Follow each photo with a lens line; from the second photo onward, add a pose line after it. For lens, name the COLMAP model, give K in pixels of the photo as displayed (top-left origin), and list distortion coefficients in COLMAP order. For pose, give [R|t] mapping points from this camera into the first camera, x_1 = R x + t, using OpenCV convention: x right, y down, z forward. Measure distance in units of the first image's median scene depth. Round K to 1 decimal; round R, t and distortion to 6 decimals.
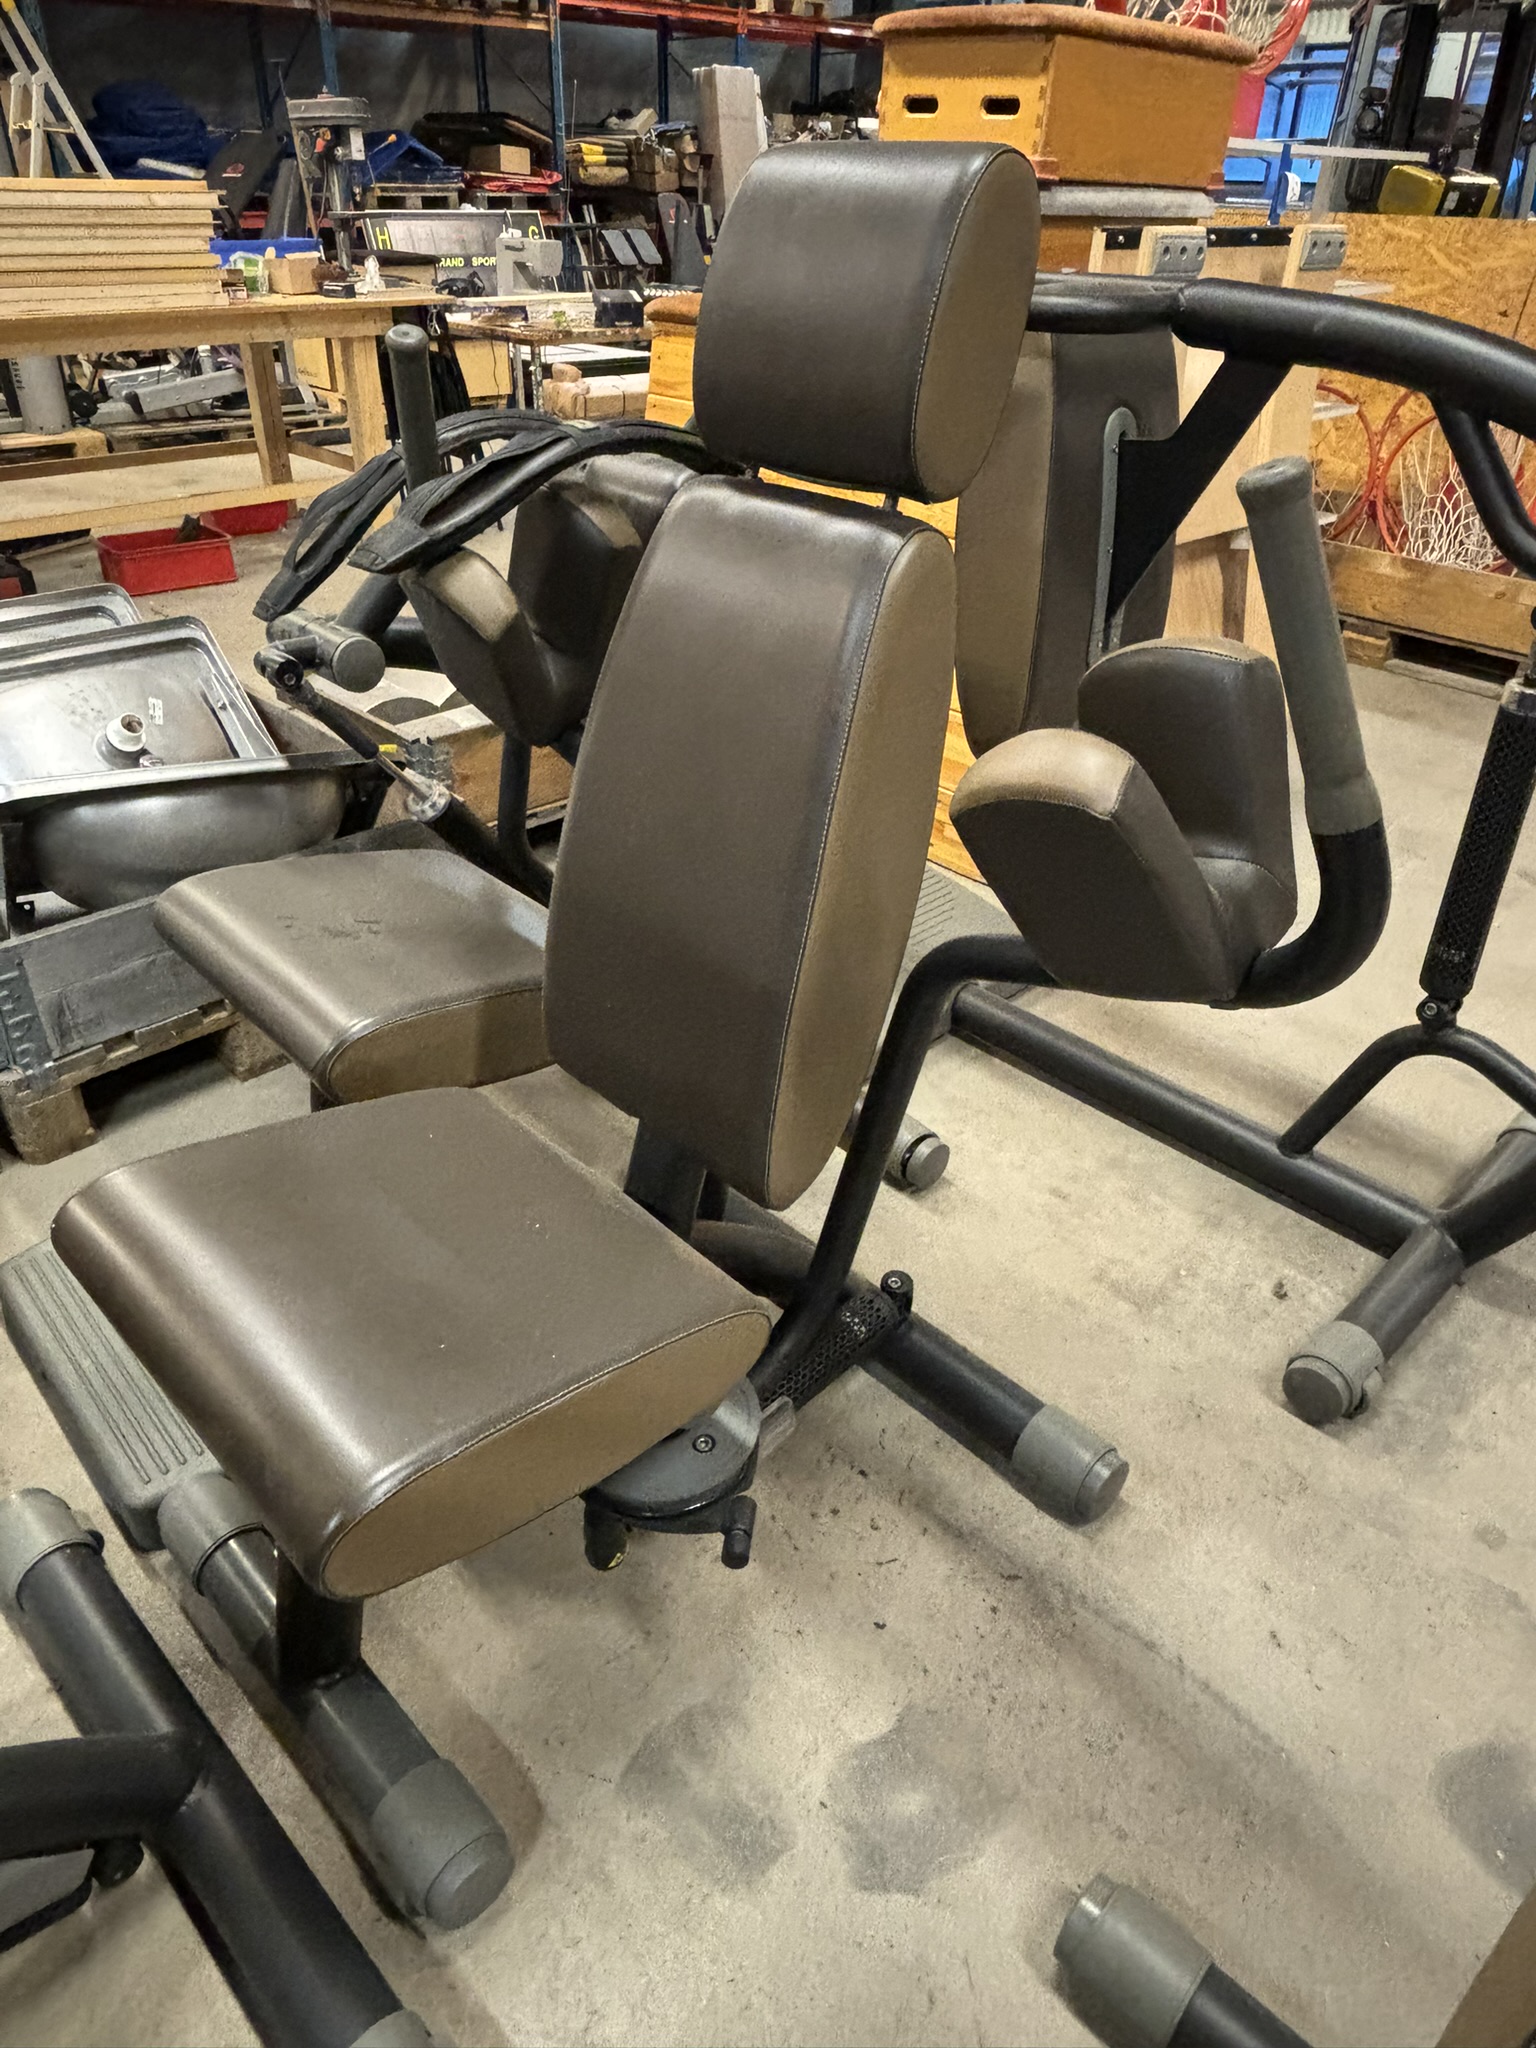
lens RADIAL K [[1363.3, 0, 767.9], [0, 1363.3, 1001.0], [0, 0, 1]] dist [0.009522, -0.019919]
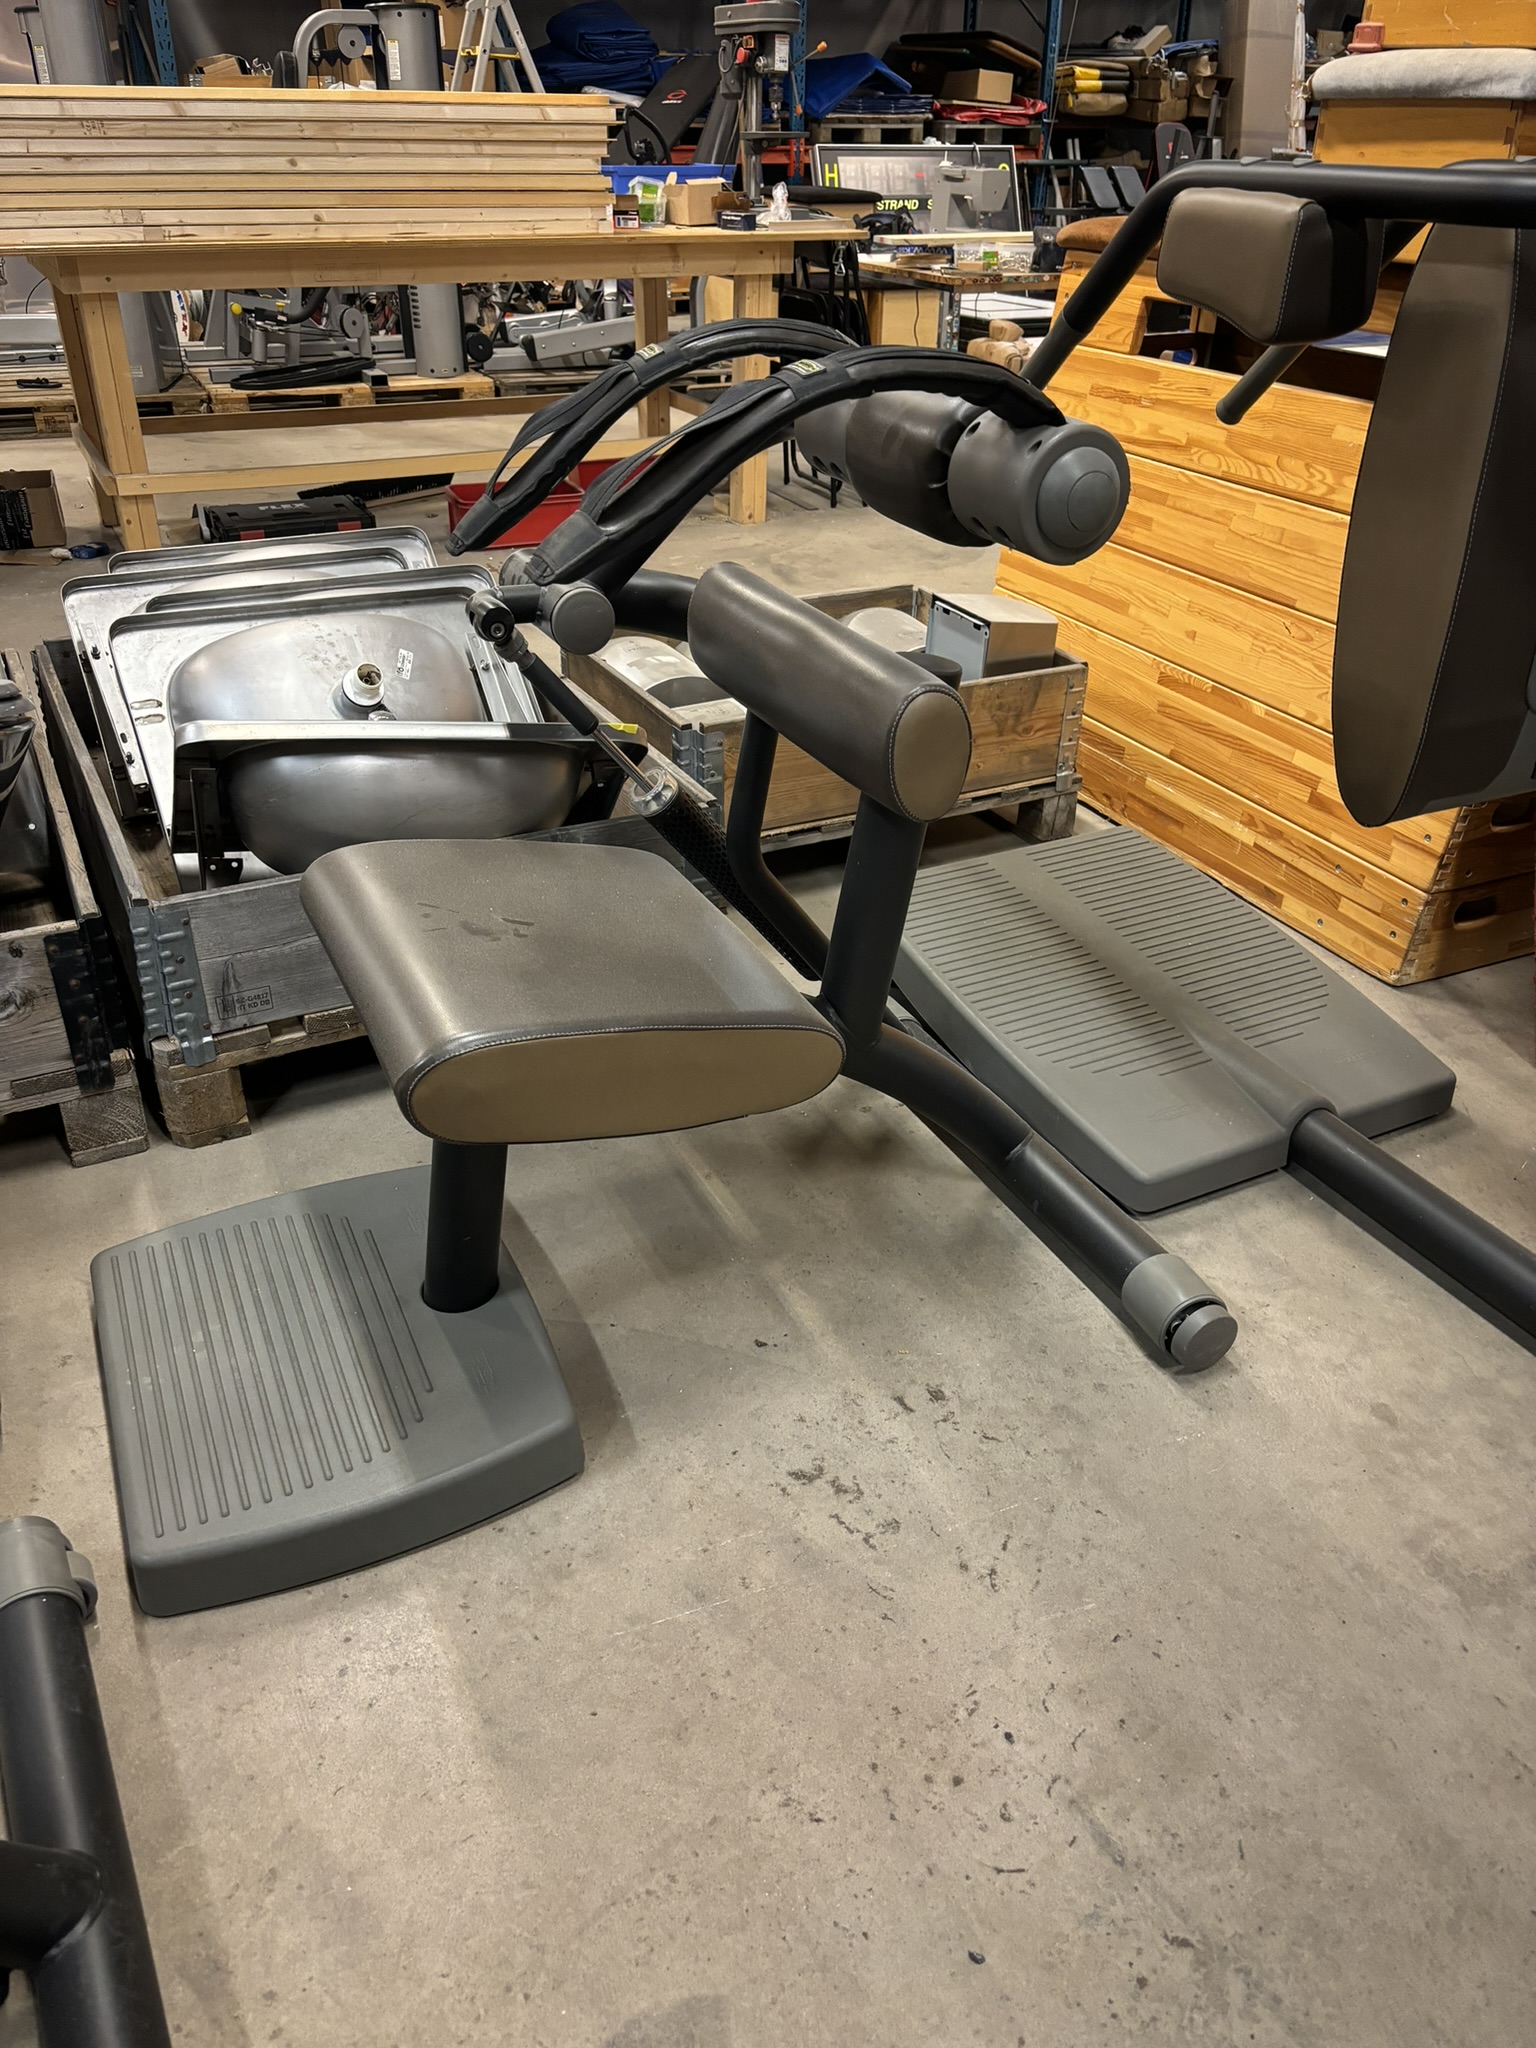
lens RADIAL K [[1573.3, 0, 755.9], [0, 1573.3, 1027.9], [0, 0, 1]] dist [0.035408, -0.036403]
pose [[0.955088, 0.141804, -0.260189, 0.075531], [-0.147771, 0.989016, -0.003412, -0.009222], [0.256847, 0.041707, 0.965552, 0.080924]]
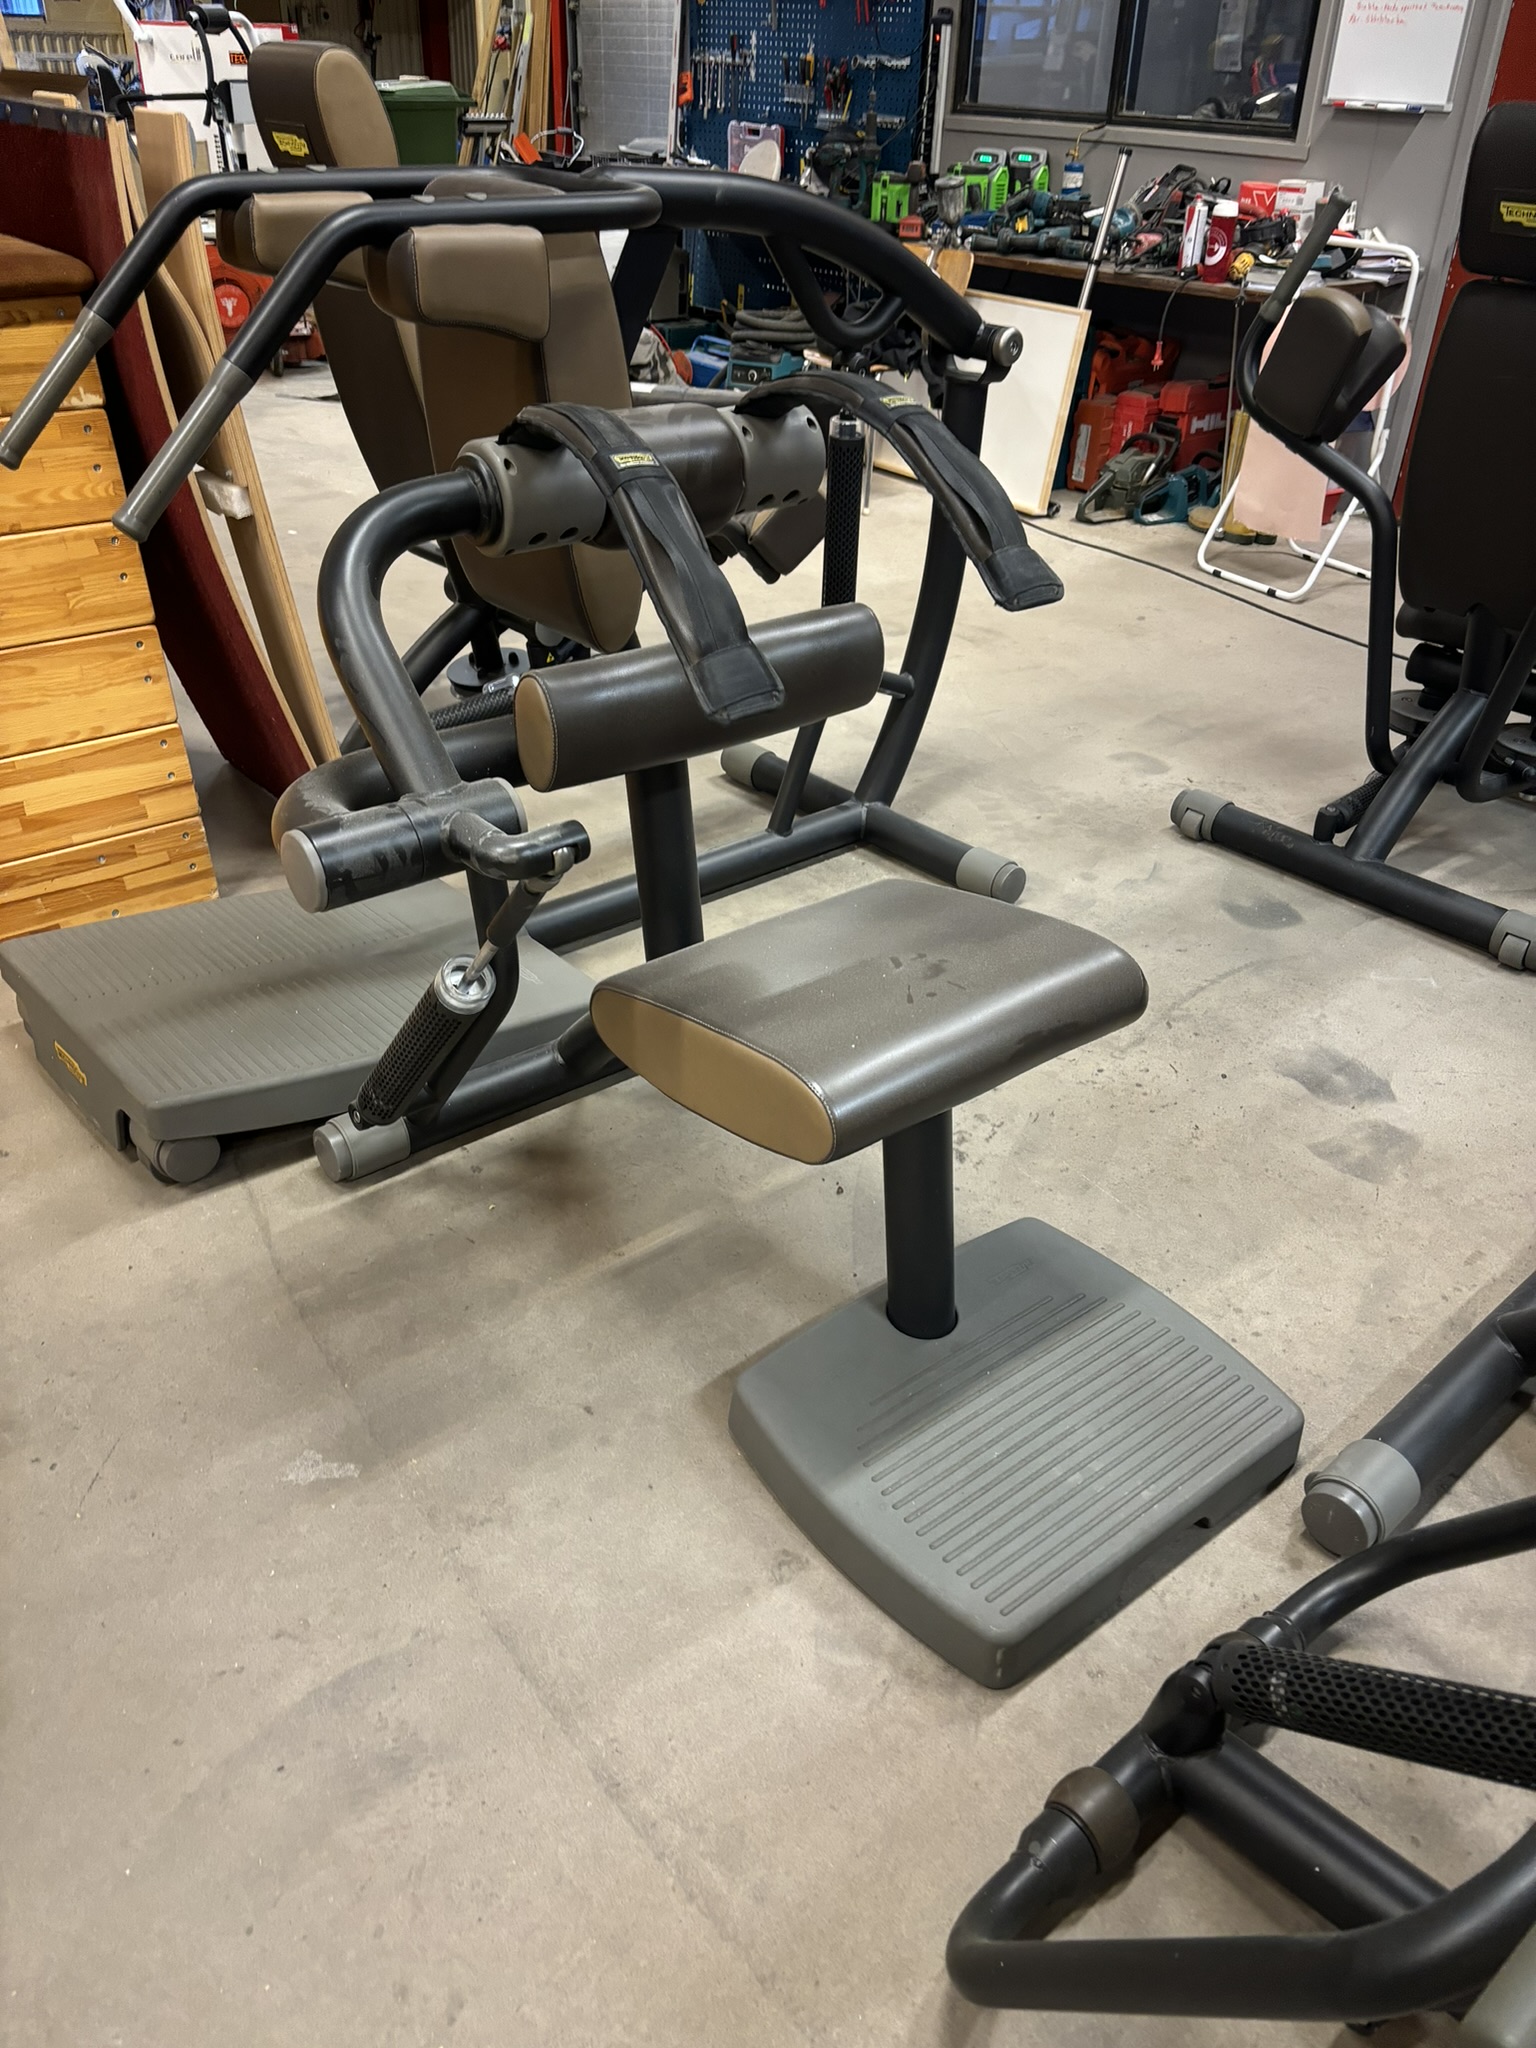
lens RADIAL K [[1573.3, 0, 756.8], [0, 1573.3, 1028.7], [0, 0, 1]] dist [0.035408, -0.036403]
pose [[0.047363, -0.549822, 0.833938, -1.243966], [0.489608, 0.740484, 0.460399, -0.559667], [-0.870656, 0.386497, 0.304268, 0.763407]]
